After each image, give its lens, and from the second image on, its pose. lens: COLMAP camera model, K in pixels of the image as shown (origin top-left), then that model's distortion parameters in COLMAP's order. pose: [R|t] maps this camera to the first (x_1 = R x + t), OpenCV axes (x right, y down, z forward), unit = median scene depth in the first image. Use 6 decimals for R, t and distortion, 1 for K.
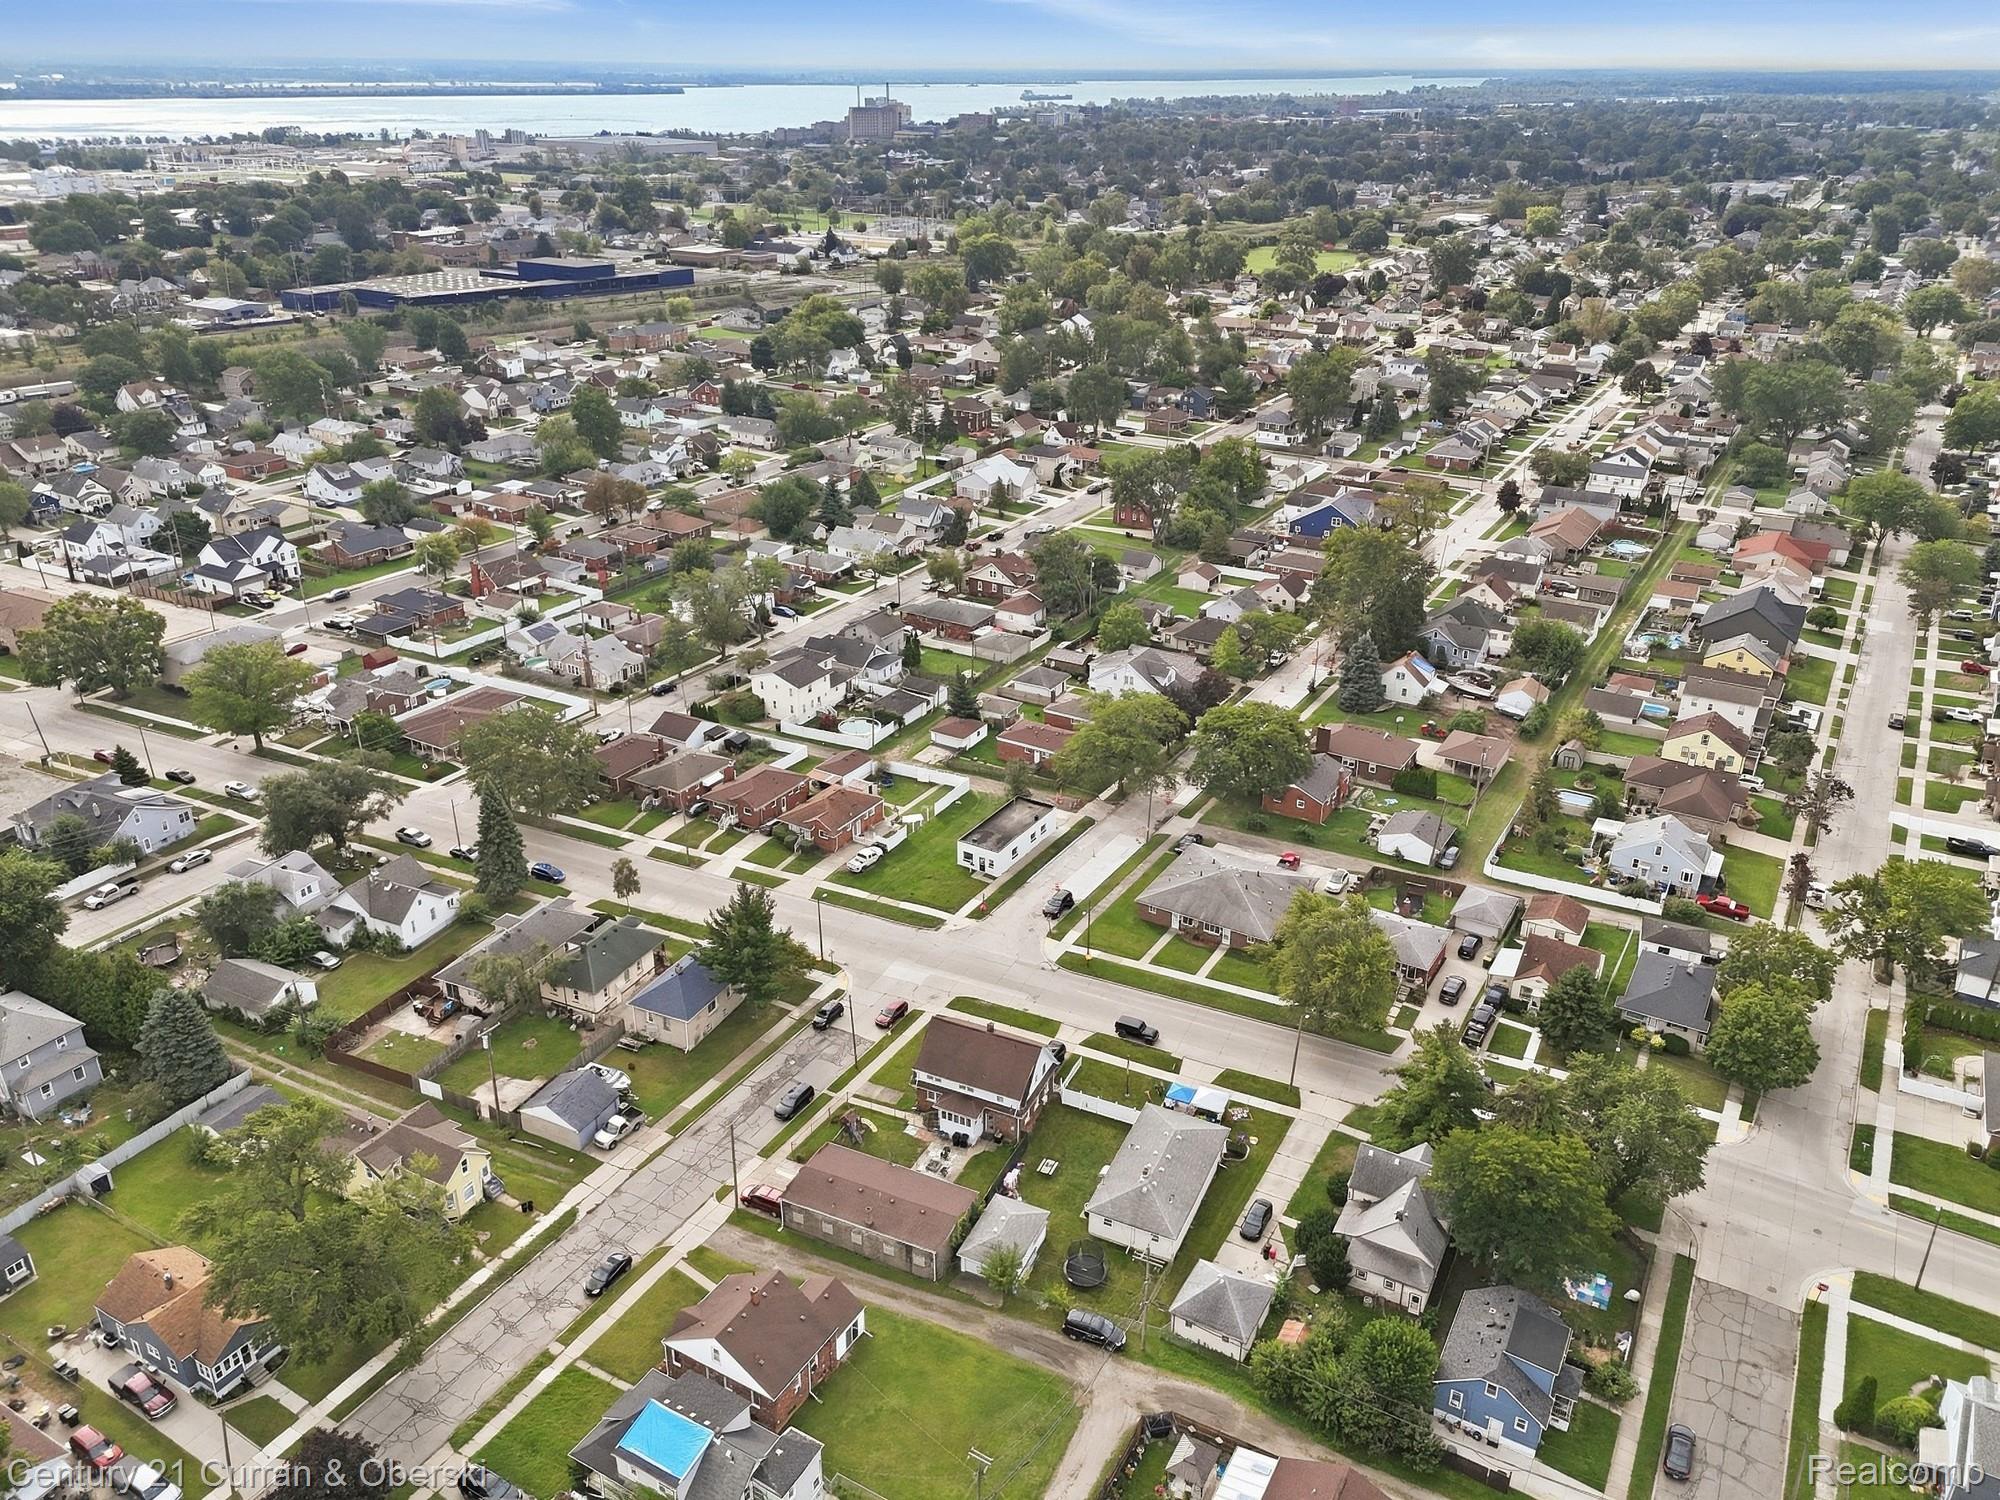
lens RADIAL K [[1470.0, 0, 1000.0], [0, 1470.0, 750.0], [0, 0, 1]] dist [0.076640, -0.067359]
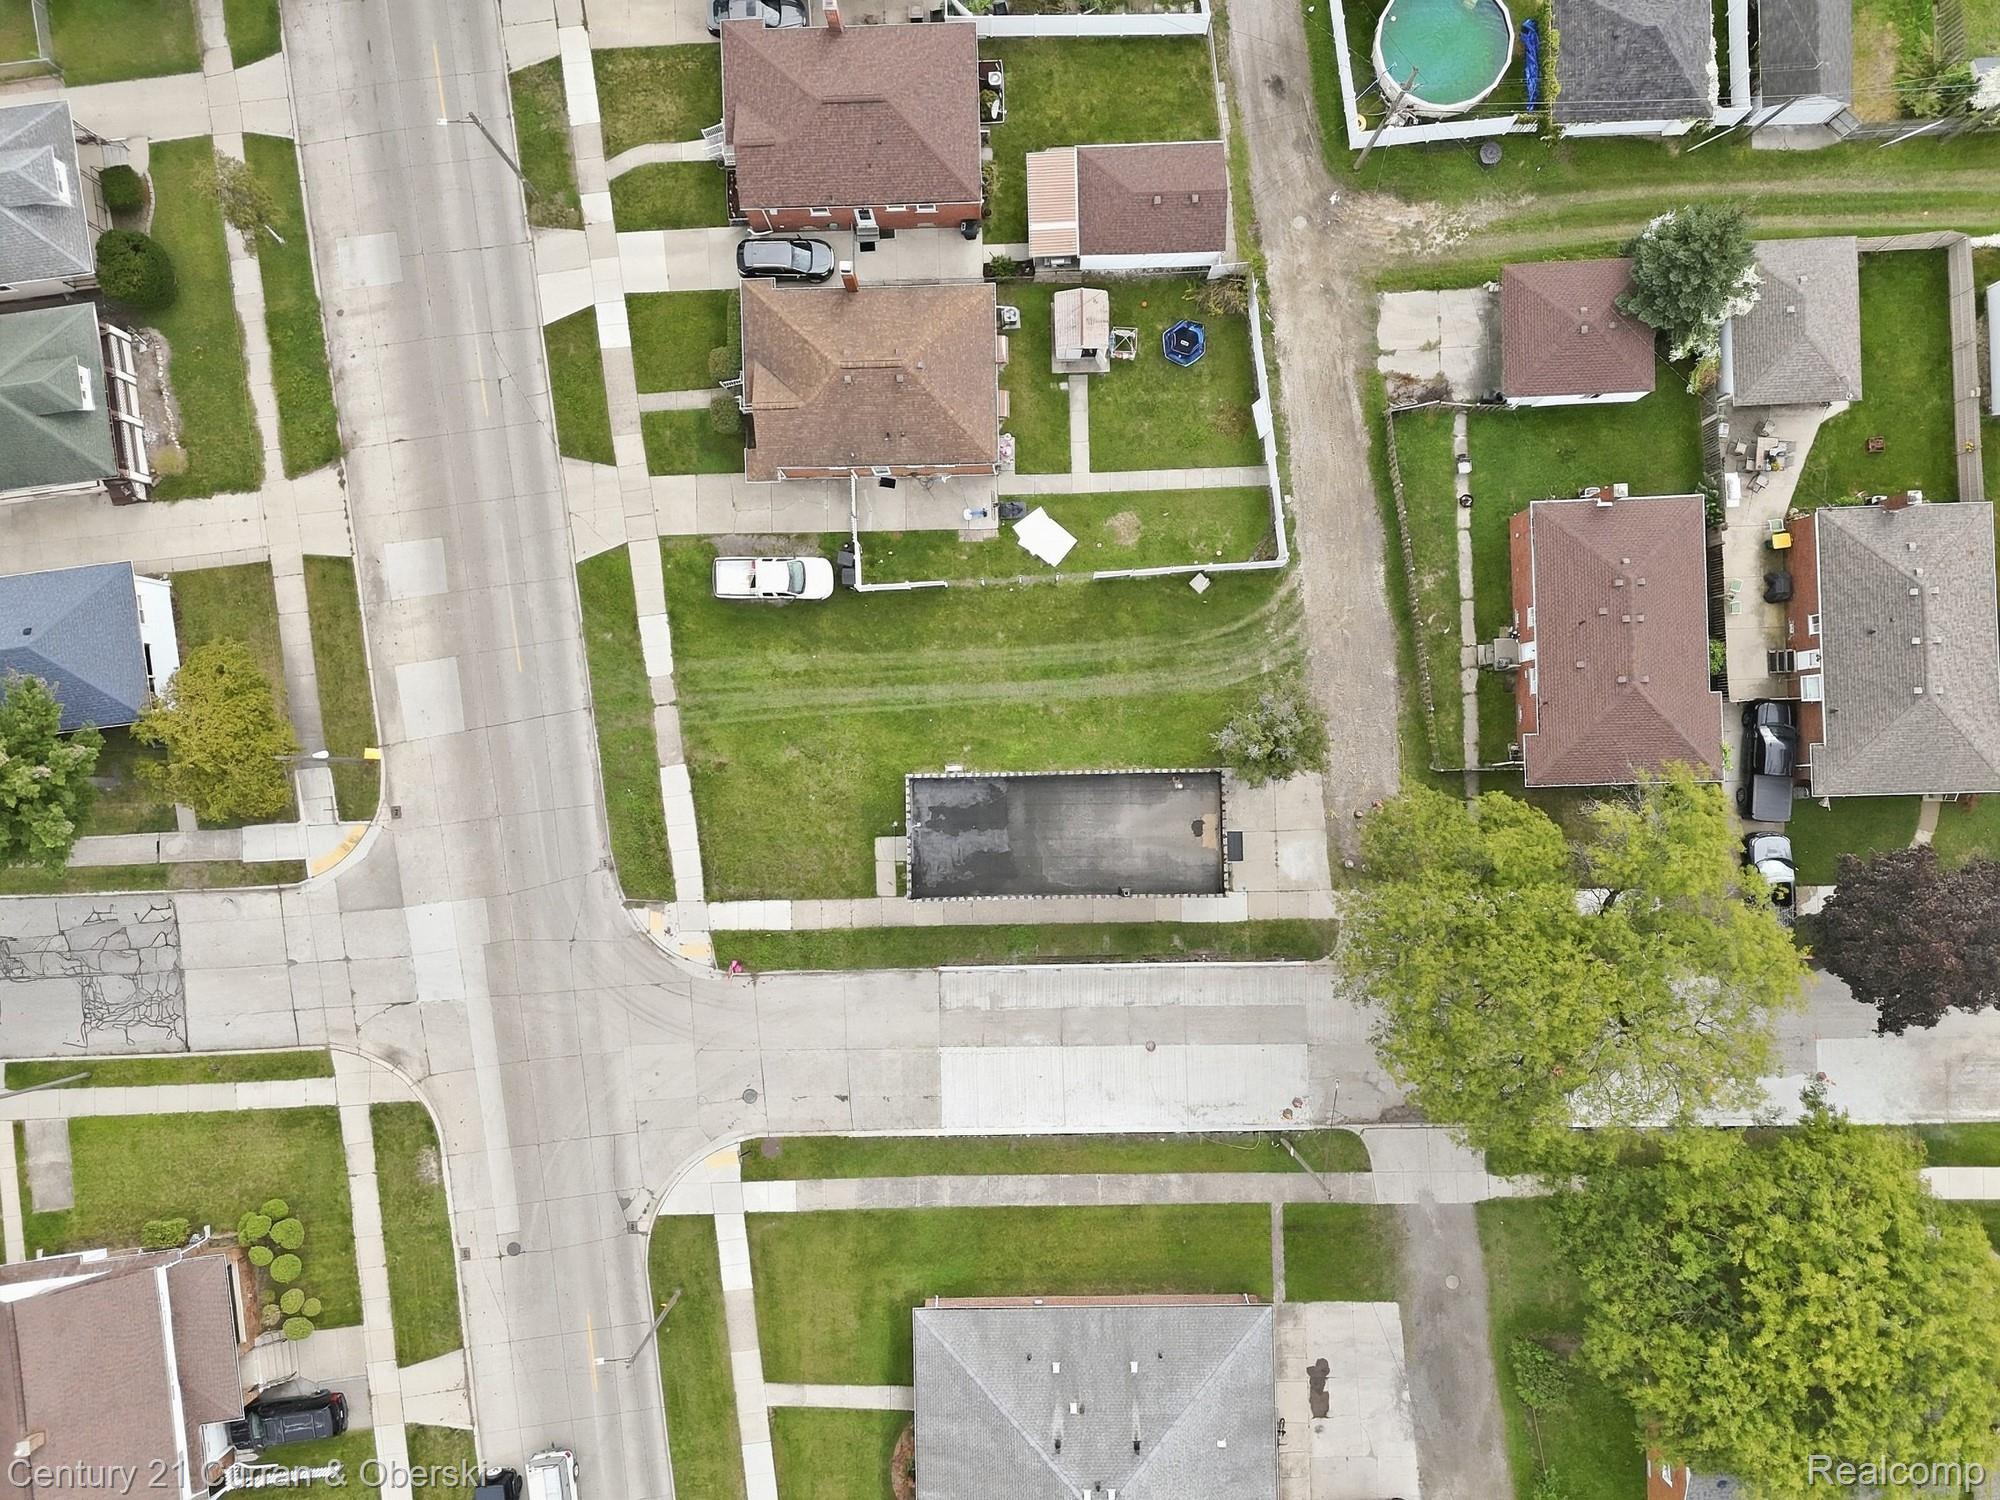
lens RADIAL K [[1470.0, 0, 1000.0], [0, 1470.0, 750.0], [0, 0, 1]] dist [0.076640, -0.067359]
pose [[0.532658, 0.845607, -0.034997, -0.006885], [-0.332621, 0.247188, 0.910089, -0.227433], [0.778228, -0.473125, 0.412933, 0.690863]]
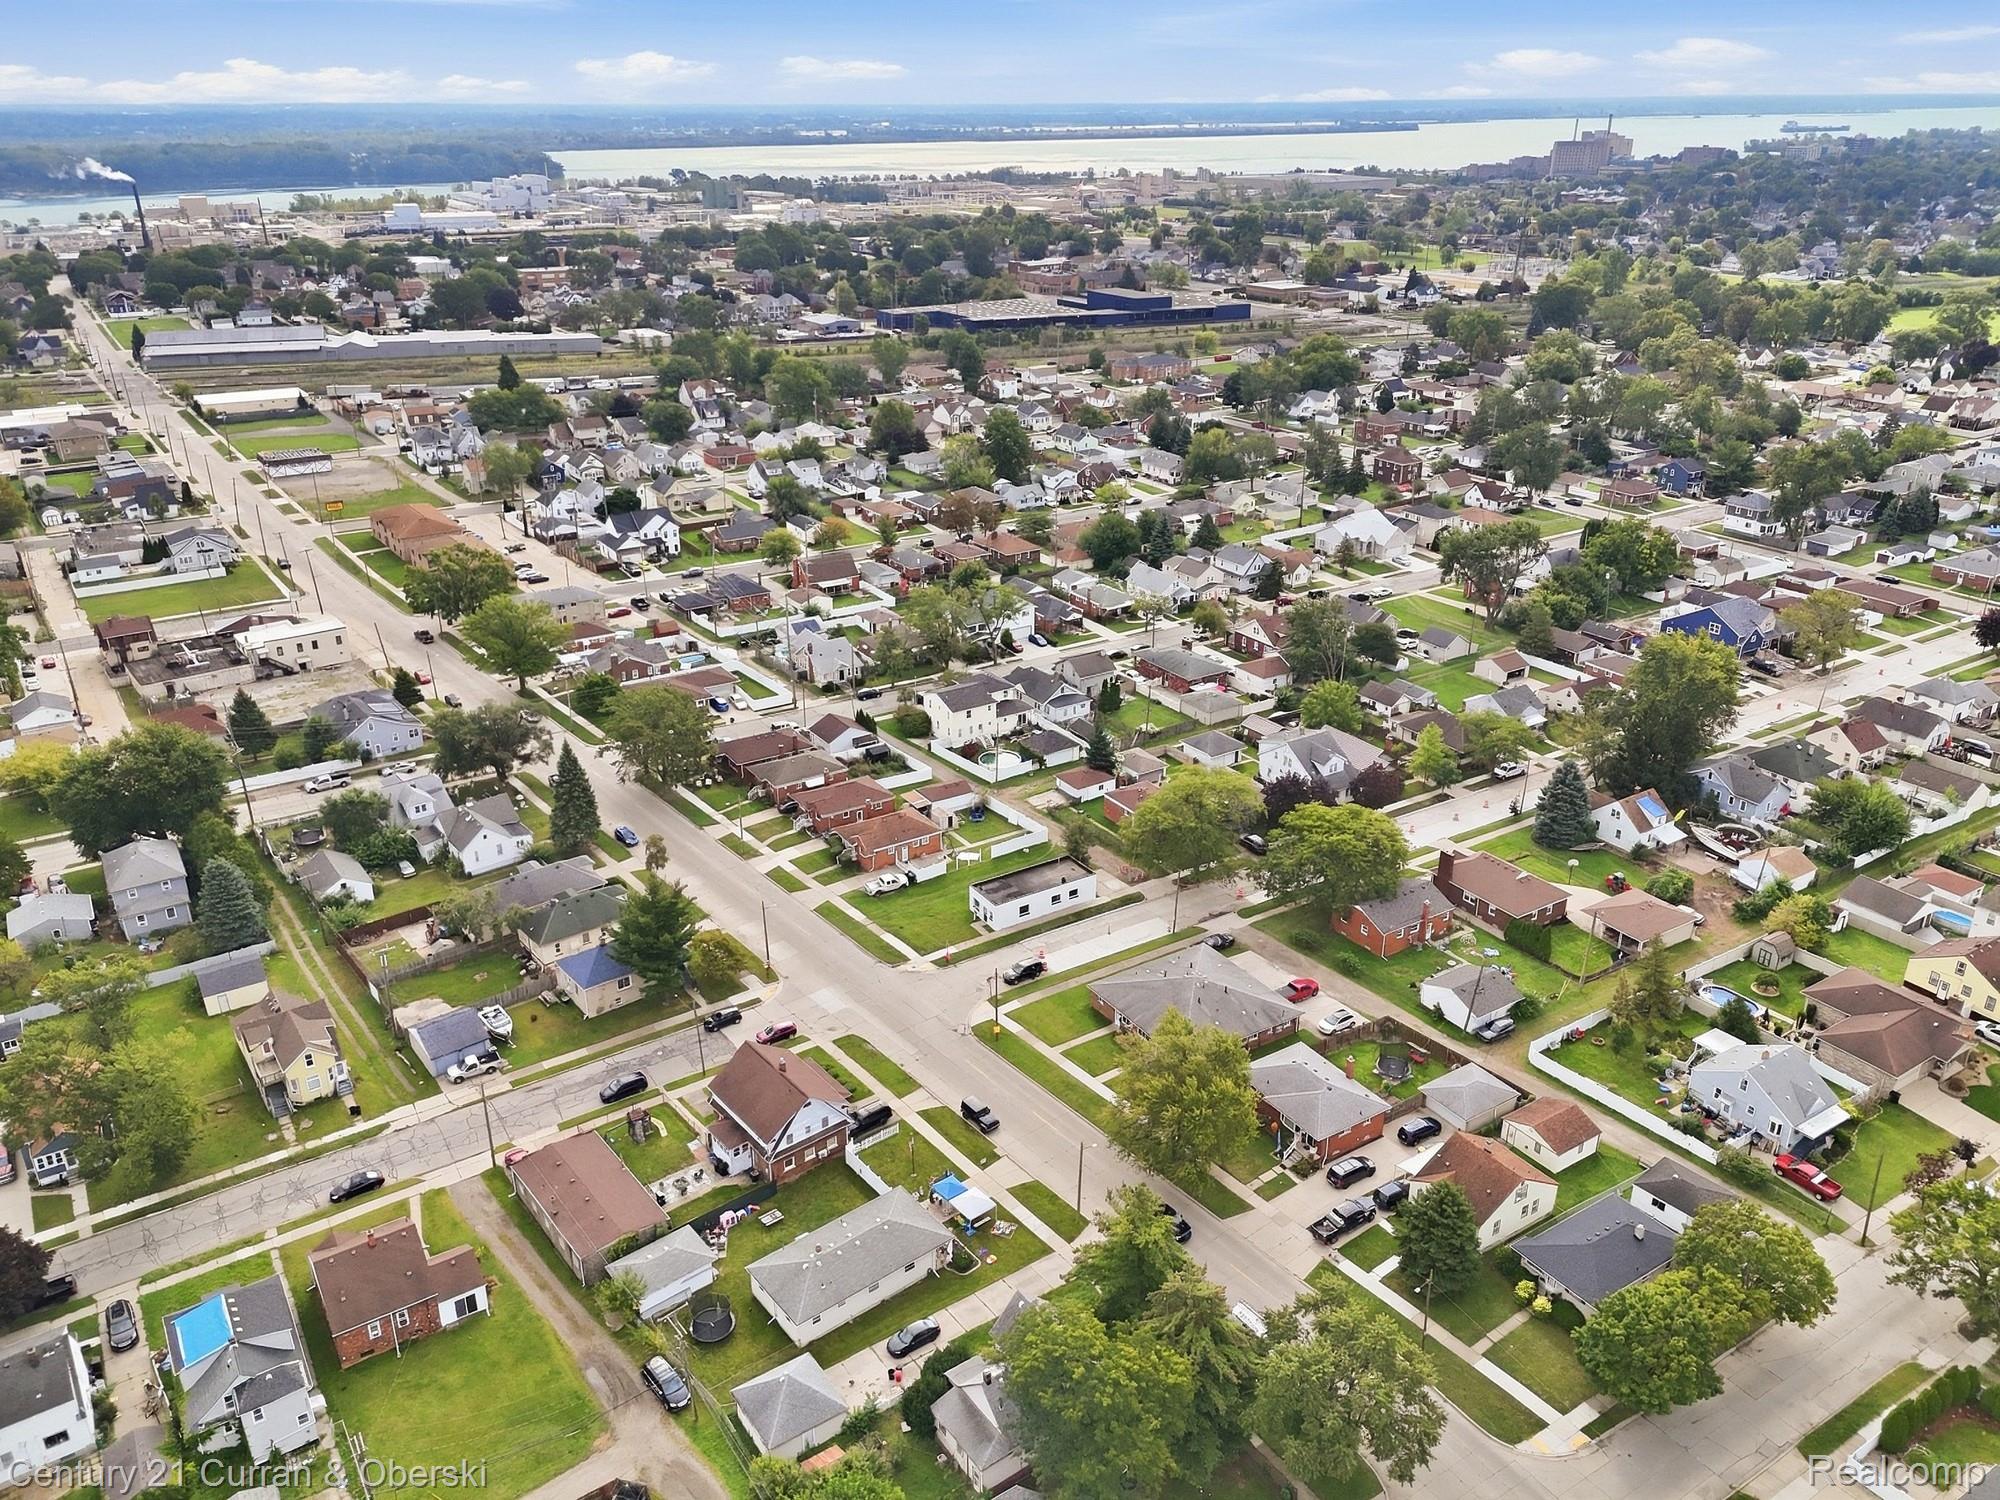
lens RADIAL K [[1470.0, 0, 1000.0], [0, 1470.0, 750.0], [0, 0, 1]] dist [0.076640, -0.067359]
pose [[0.894106, 0.170180, -0.414262, 0.302372], [-0.178872, 0.983707, 0.018049, -0.038561], [0.410584, 0.057962, 0.909979, 0.089030]]
